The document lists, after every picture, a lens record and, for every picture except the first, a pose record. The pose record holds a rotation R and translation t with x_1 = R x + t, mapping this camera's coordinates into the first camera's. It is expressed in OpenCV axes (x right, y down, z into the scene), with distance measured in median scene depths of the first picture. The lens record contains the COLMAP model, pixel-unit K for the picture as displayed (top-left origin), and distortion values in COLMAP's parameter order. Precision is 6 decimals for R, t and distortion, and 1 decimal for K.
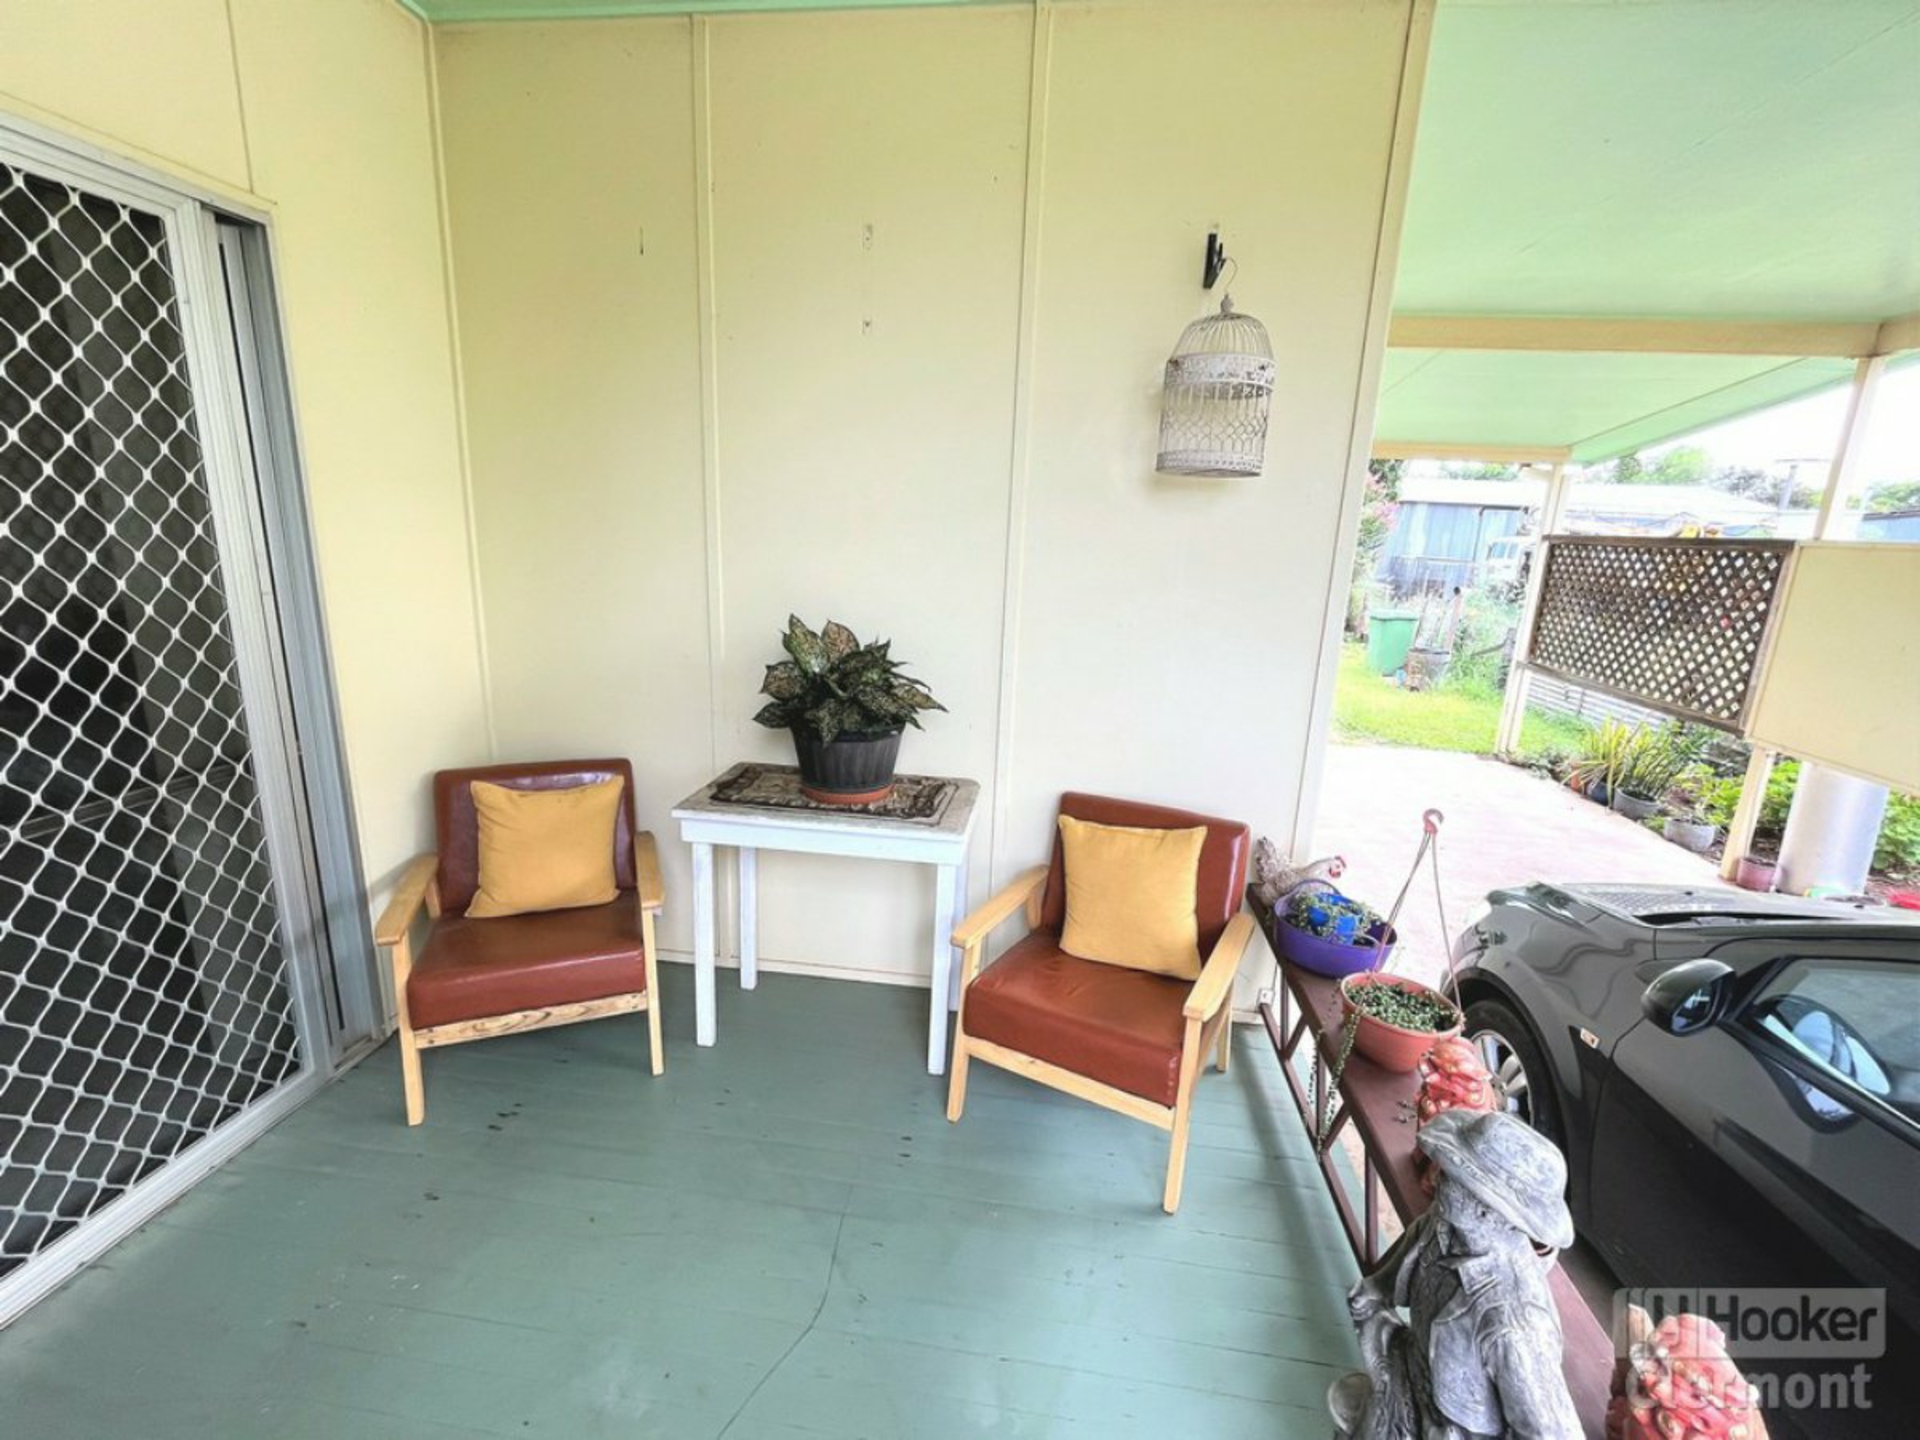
lens RADIAL K [[788.3, 0, 952.4], [0, 788.3, 712.4], [0, 0, 1]] dist [-0.007435, -0.000641]
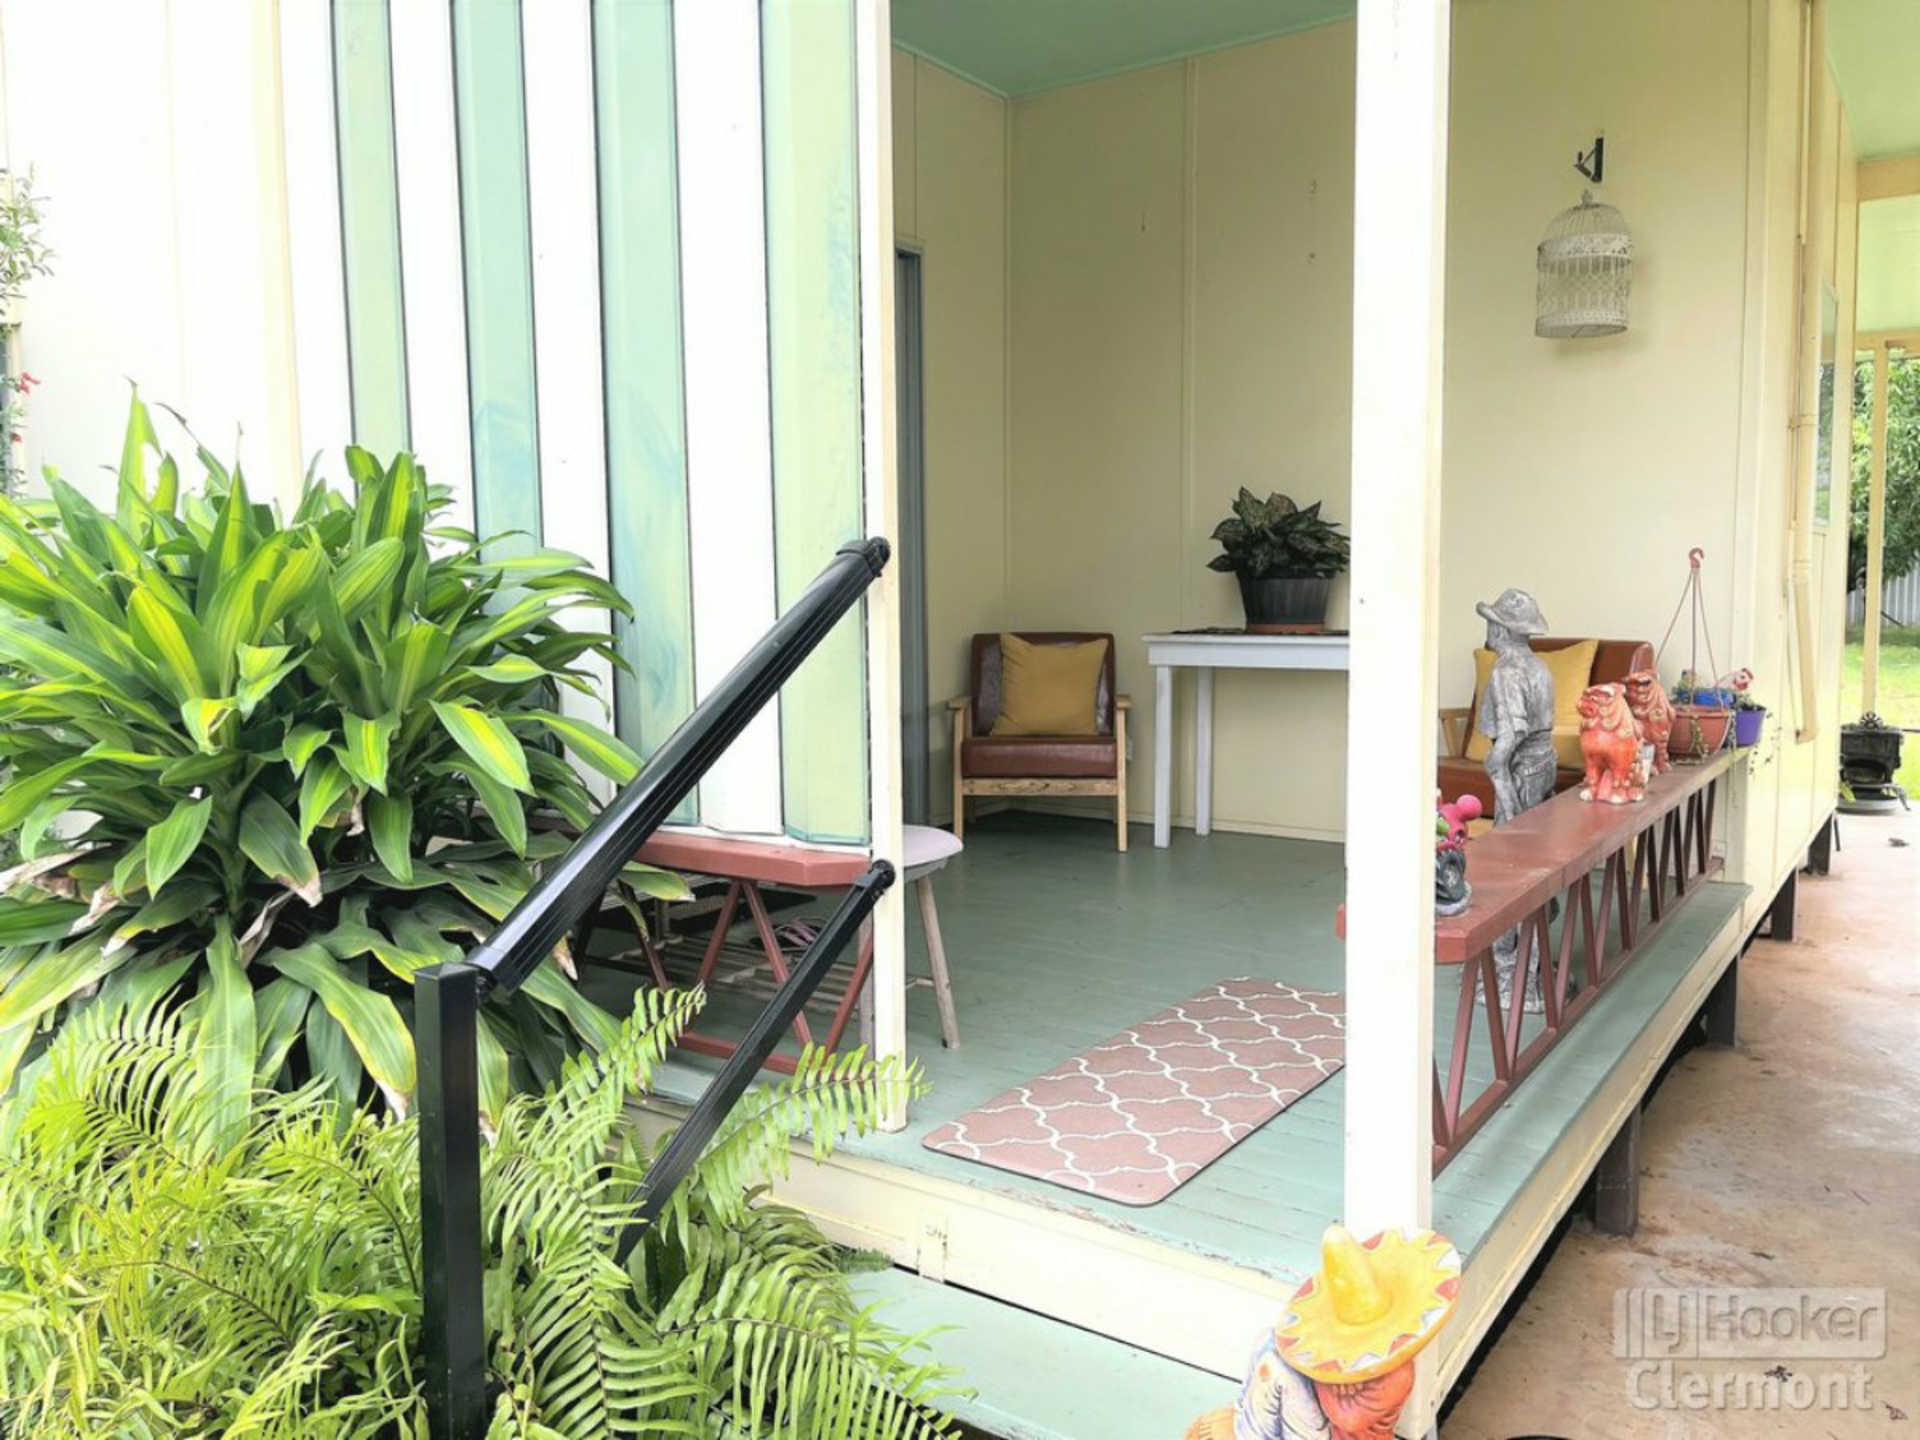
lens RADIAL K [[1446.1, 0, 964.1], [0, 1446.1, 714.7], [0, 0, 1]] dist [0.028557, 0.005191]
pose [[0.885589, -0.003762, -0.464454, 0.483549], [-0.065788, 0.988869, -0.133451, 0.583271], [0.459786, 0.148738, 0.875485, -1.188978]]
